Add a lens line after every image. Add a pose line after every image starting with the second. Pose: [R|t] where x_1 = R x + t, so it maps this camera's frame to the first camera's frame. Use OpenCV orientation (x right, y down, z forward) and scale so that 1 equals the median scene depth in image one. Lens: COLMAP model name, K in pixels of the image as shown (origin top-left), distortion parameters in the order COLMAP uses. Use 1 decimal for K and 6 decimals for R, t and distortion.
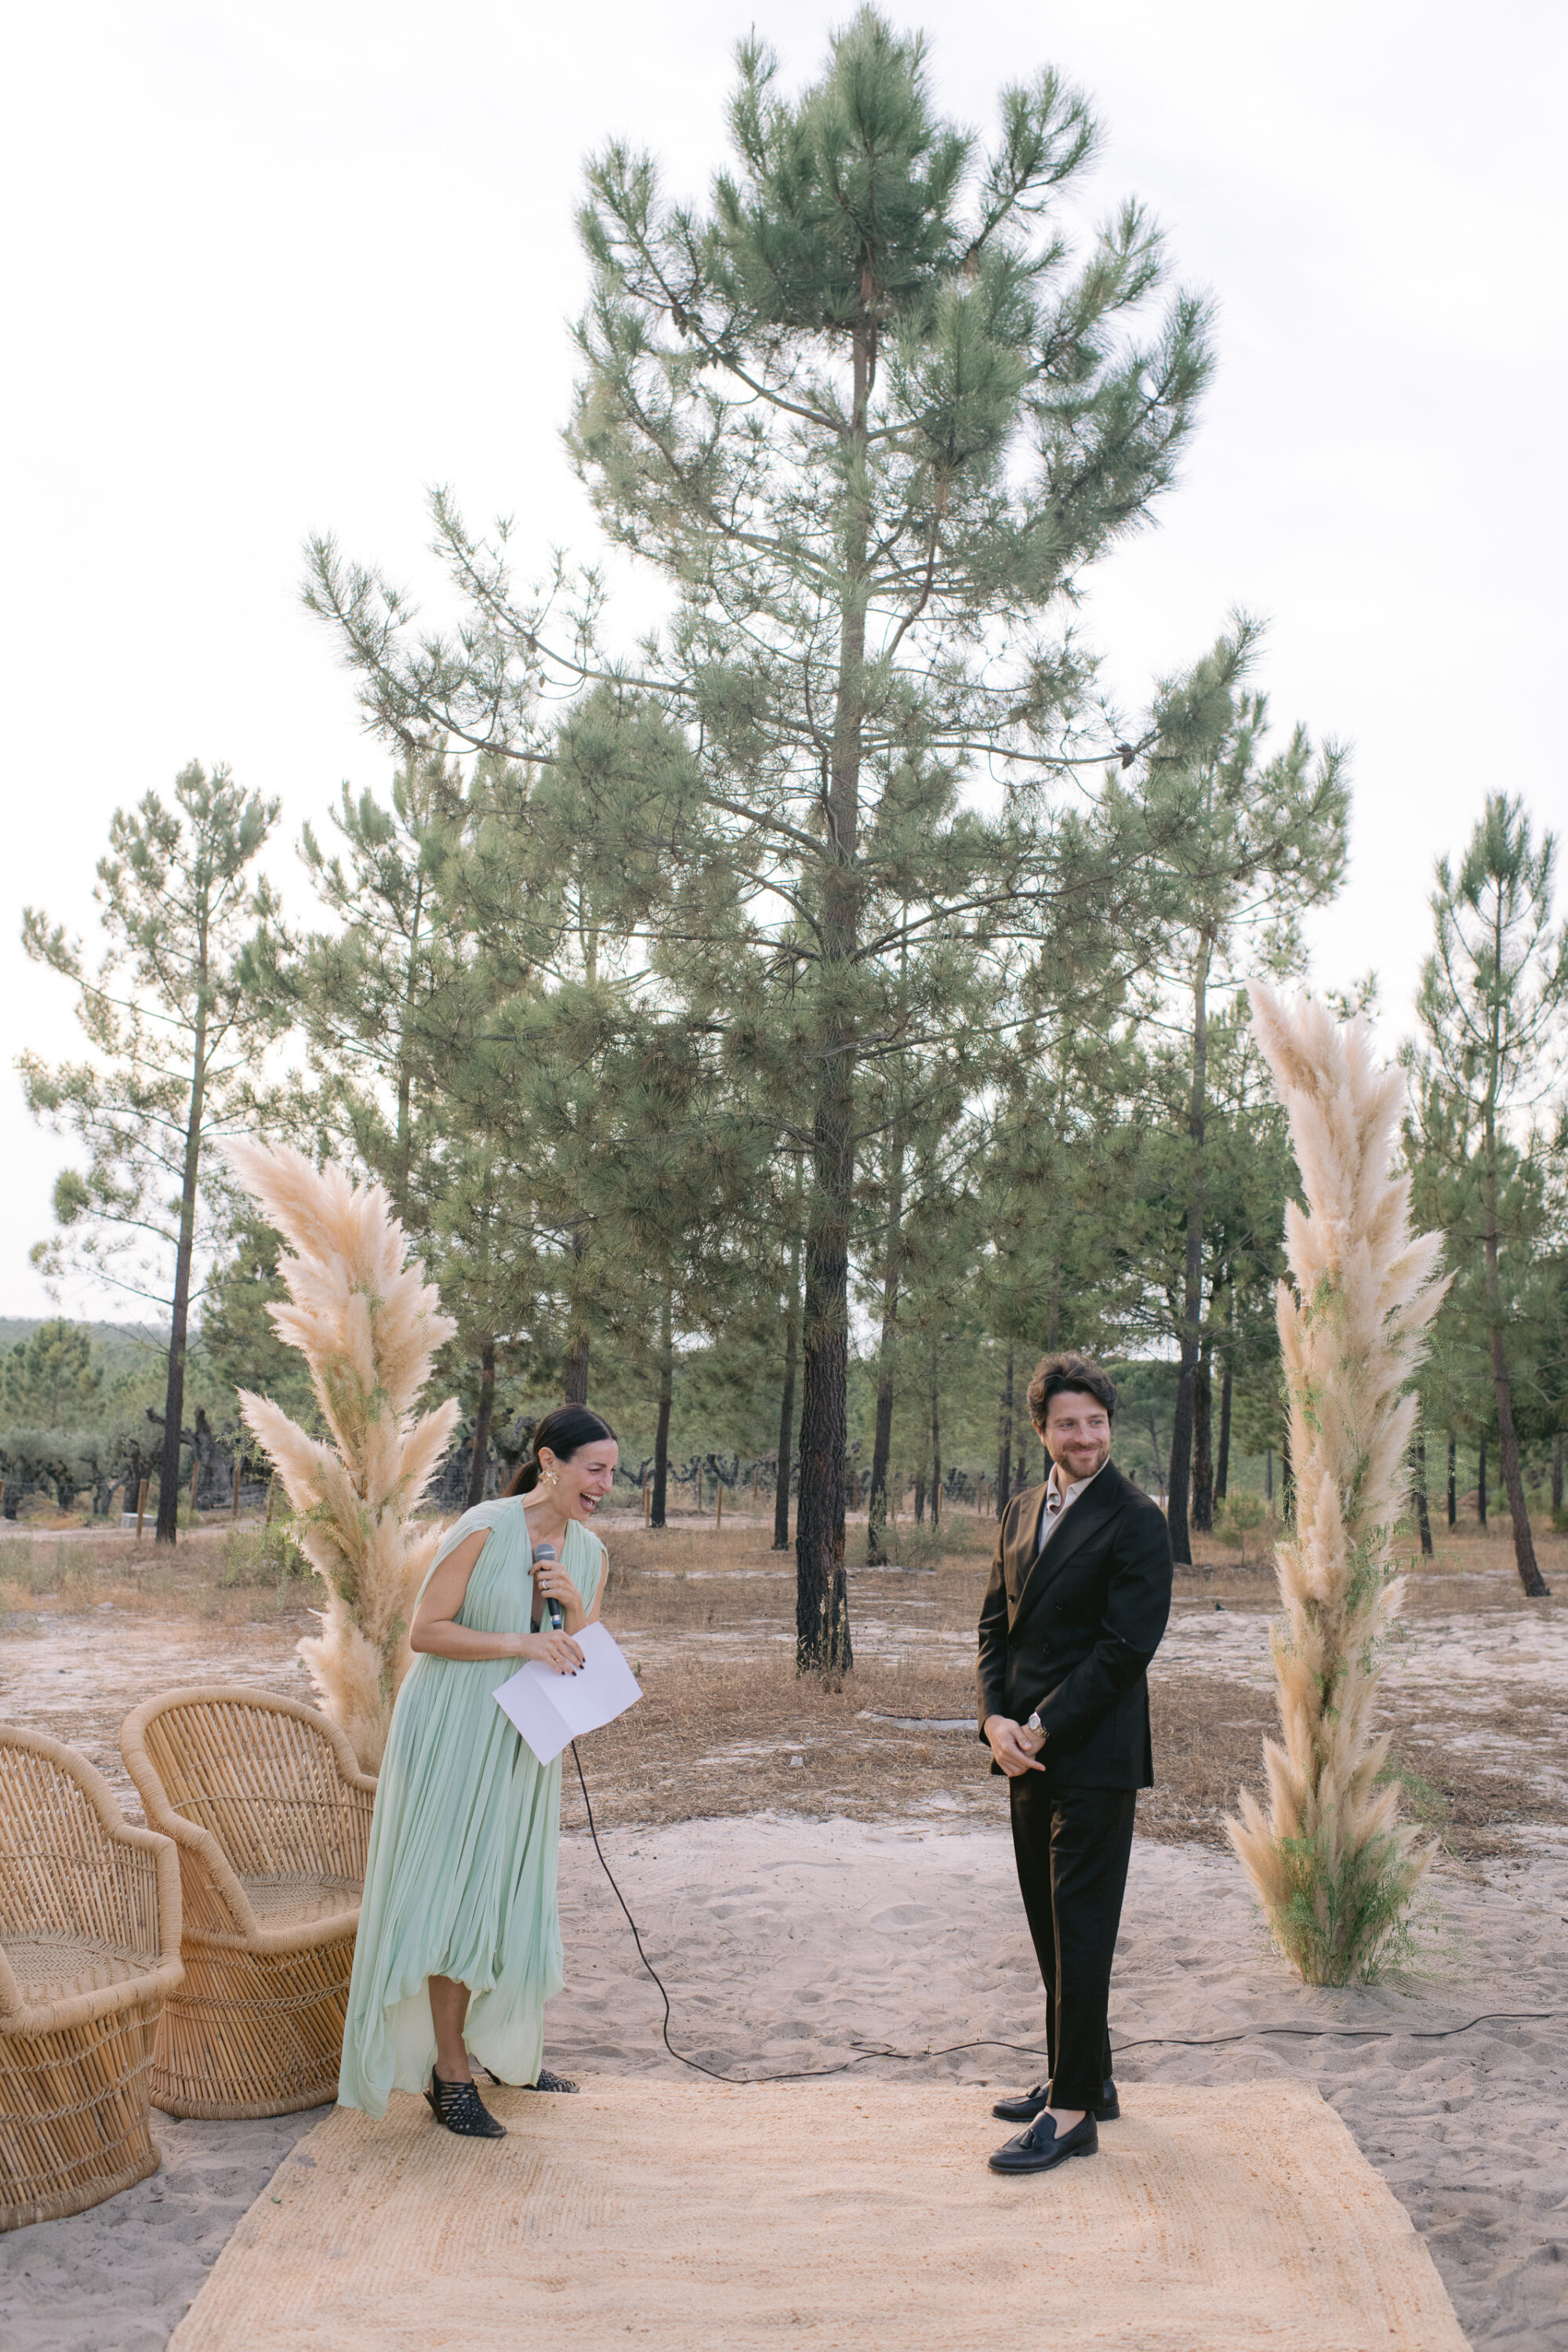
lens RADIAL K [[2338.3, 0, 755.9], [0, 2338.3, 1180.9], [0, 0, 1]] dist [0.008617, 0.000000]
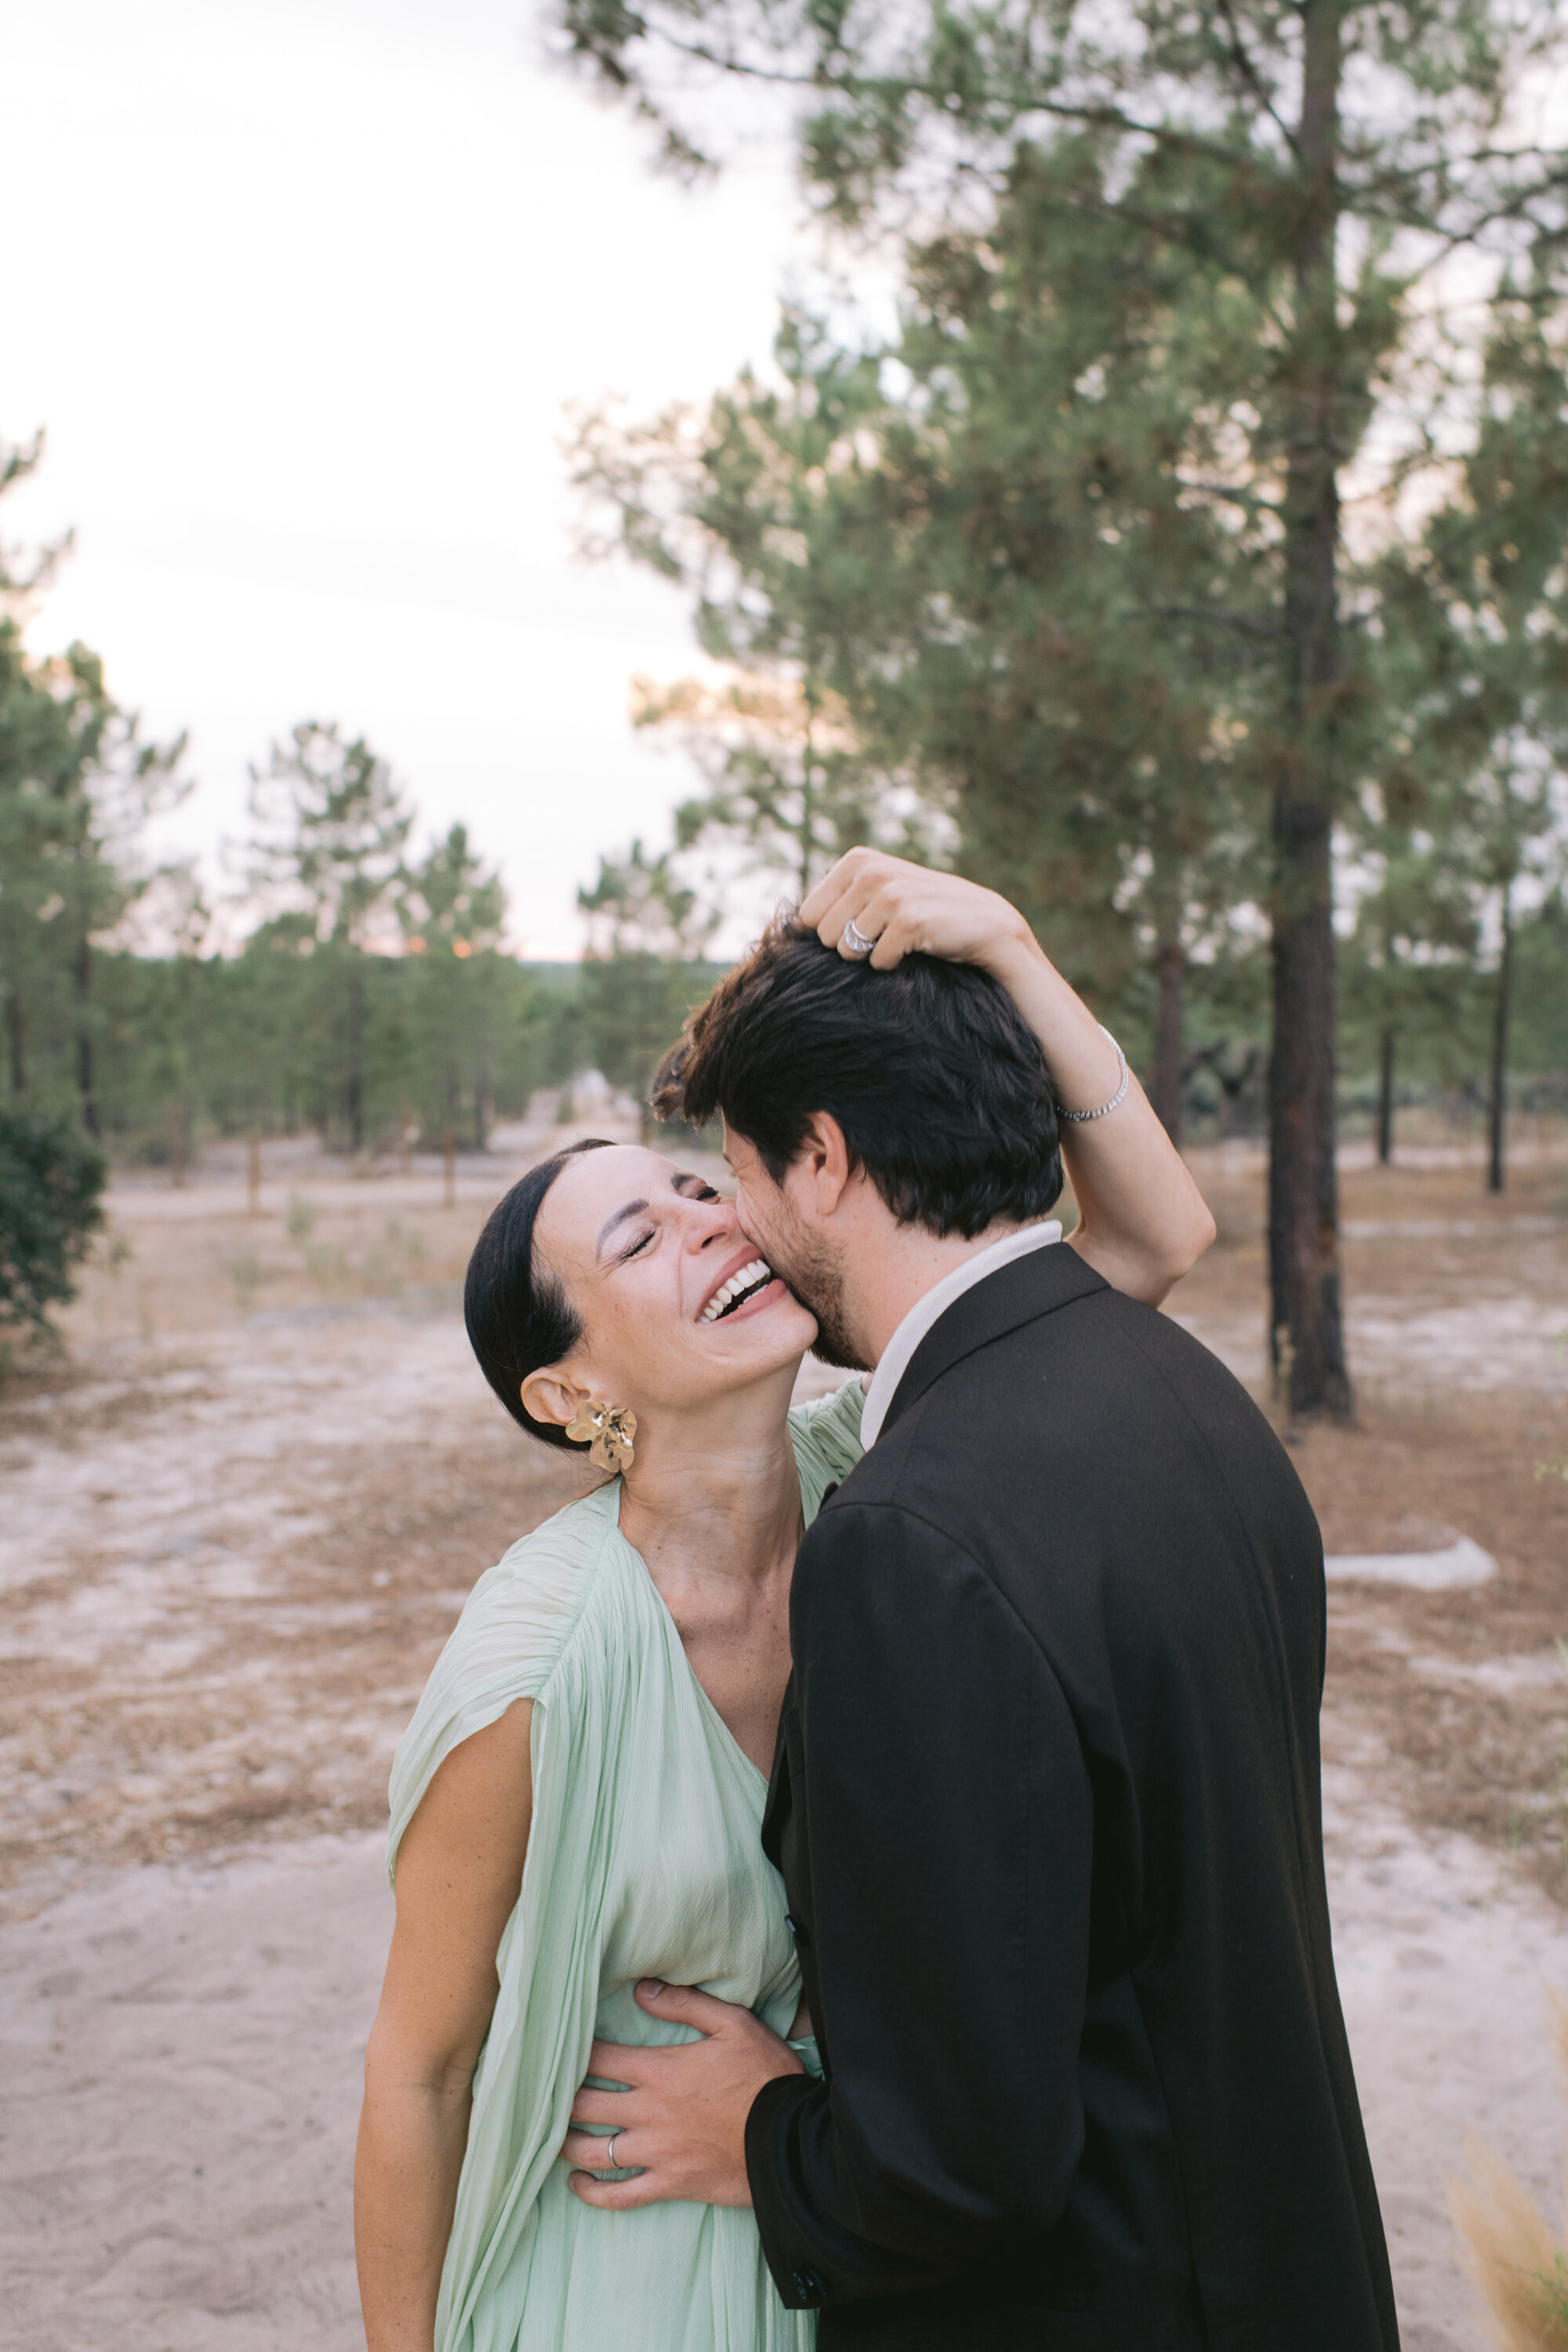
lens RADIAL K [[2338.3, 0, 733.0], [0, 2338.3, 1177.6], [0, 0, 1]] dist [0.008617, 0.000000]
pose [[0.938641, -0.003741, -0.344875, 0.104756], [0.057174, 0.987794, 0.144895, 0.027858], [0.340124, -0.155722, 0.927398, 0.302369]]
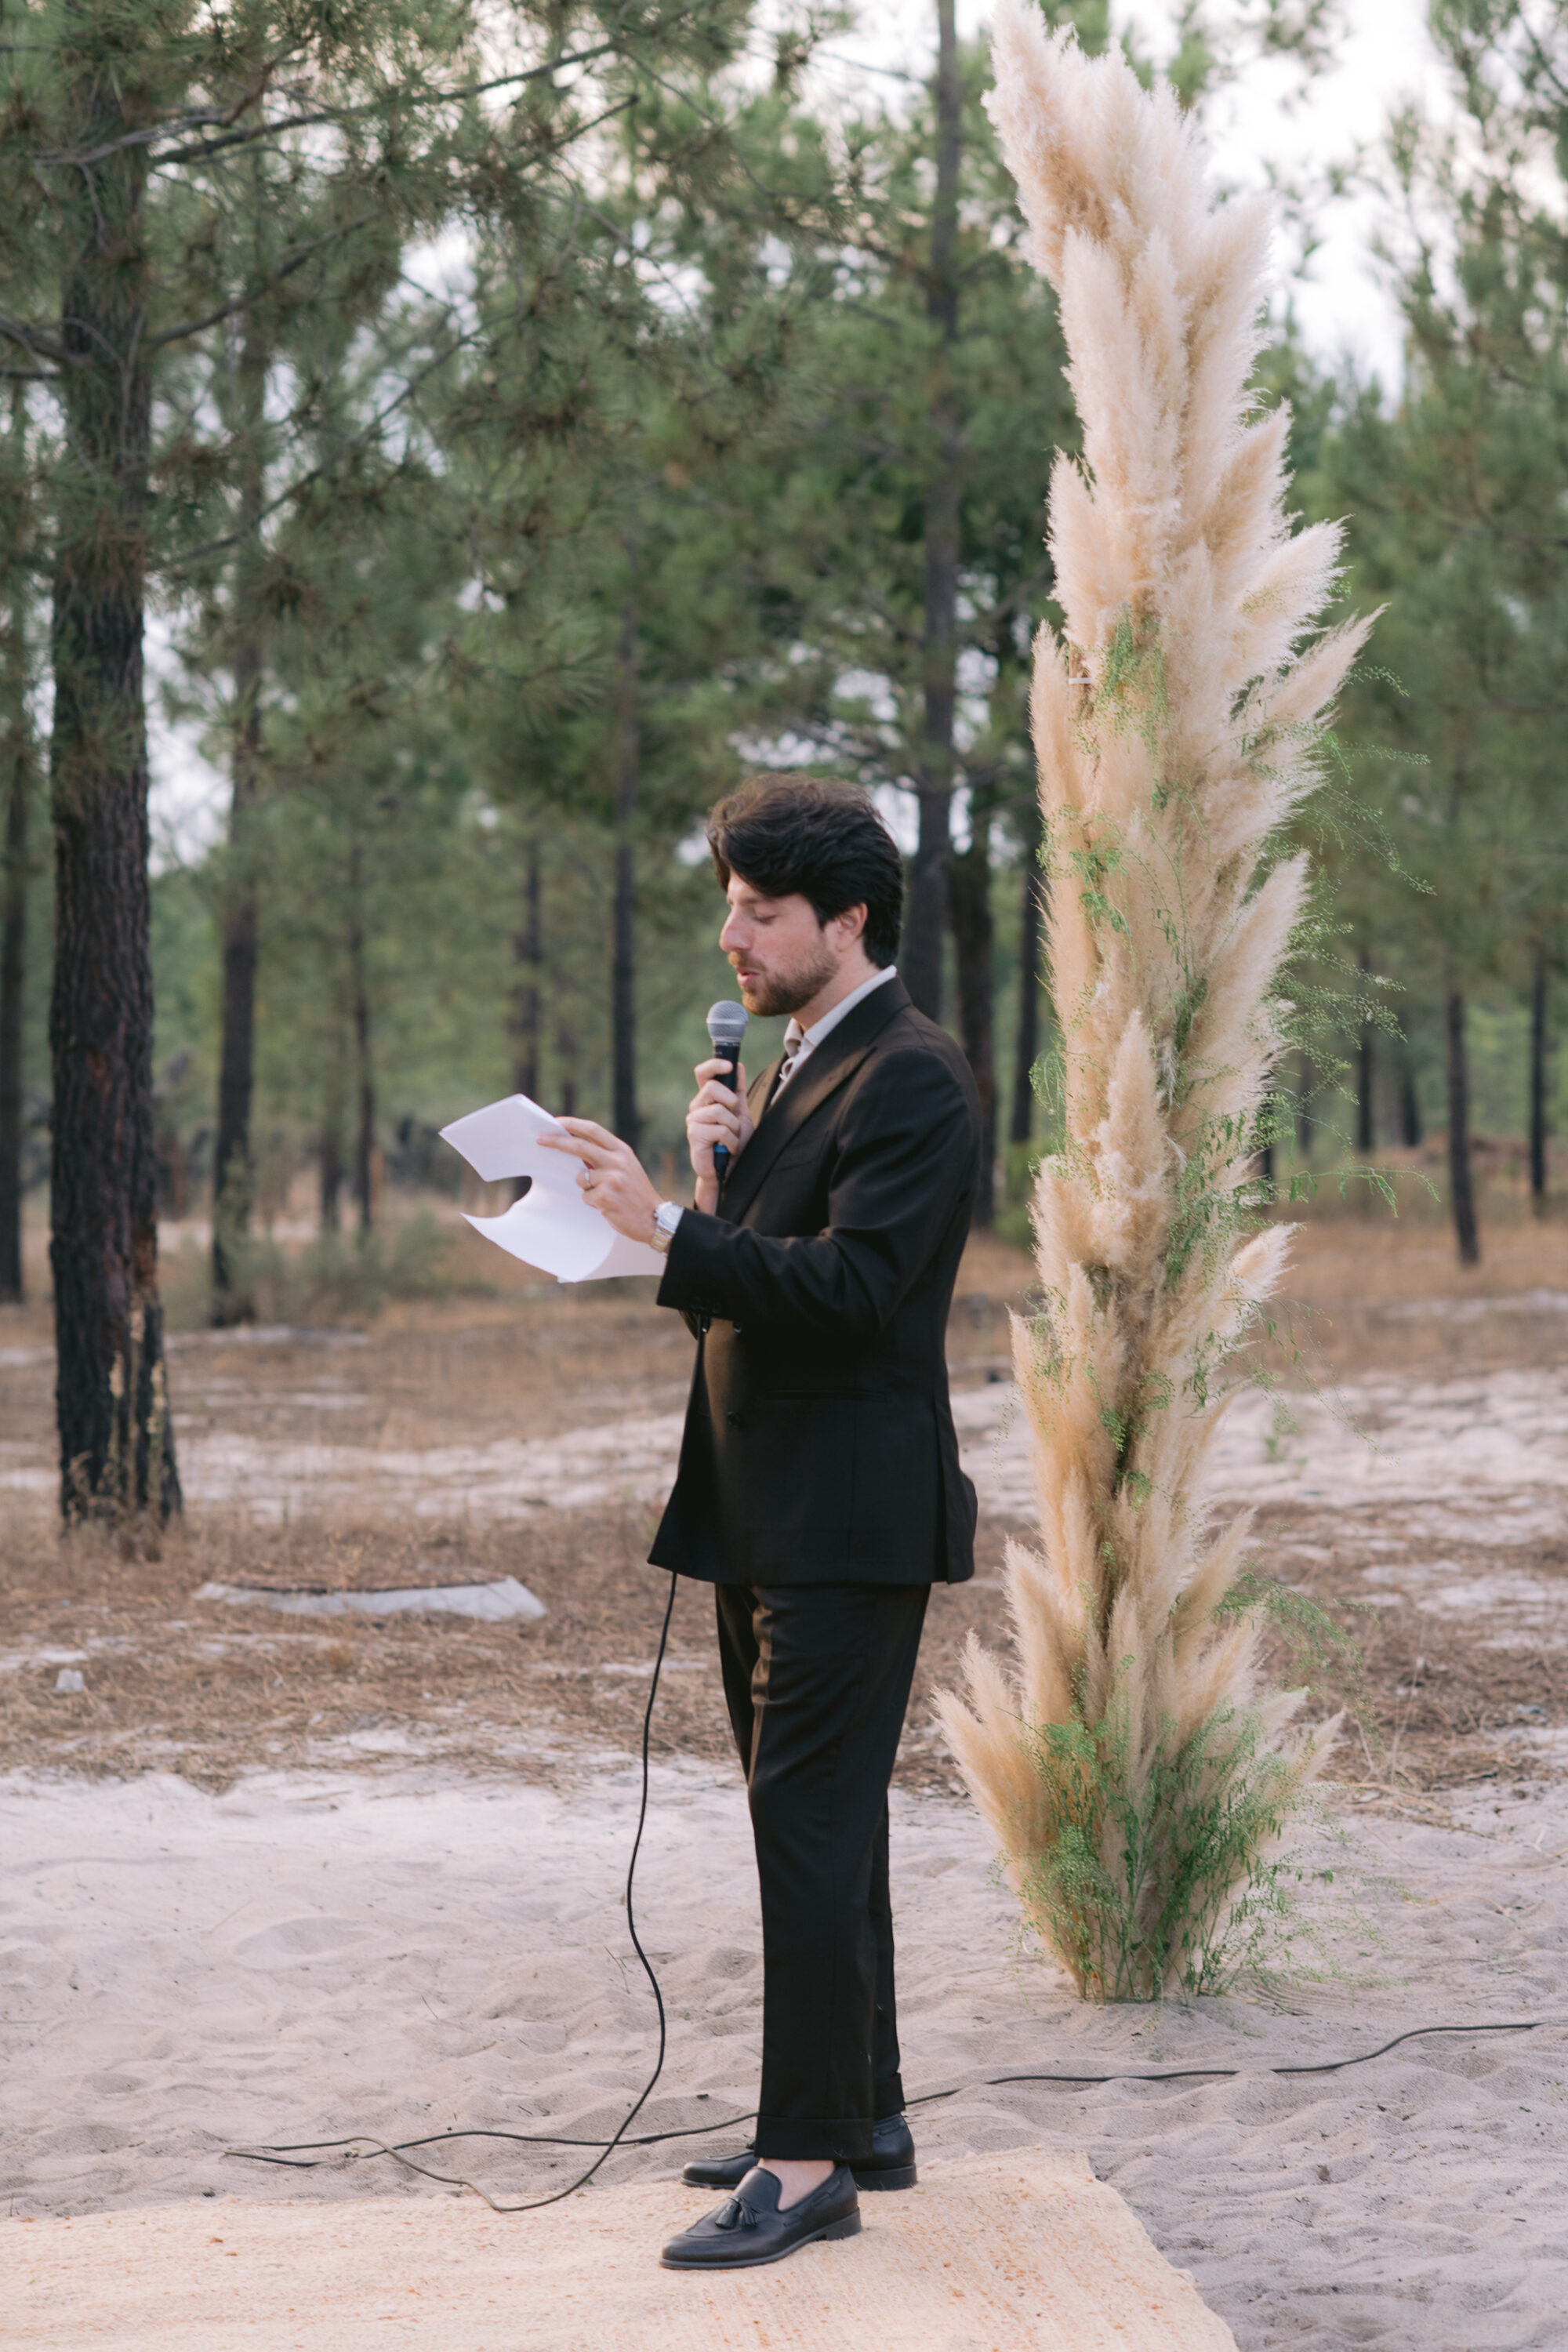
lens RADIAL K [[5651.0, 0, 724.9], [0, 5651.0, 1151.1], [0, 0, 1]] dist [0.066821, 0.000000]
pose [[0.989851, -0.031812, 0.138504, -0.004295], [0.014216, 0.991900, 0.126225, -0.000056], [-0.141397, -0.122975, 0.982285, -0.084085]]
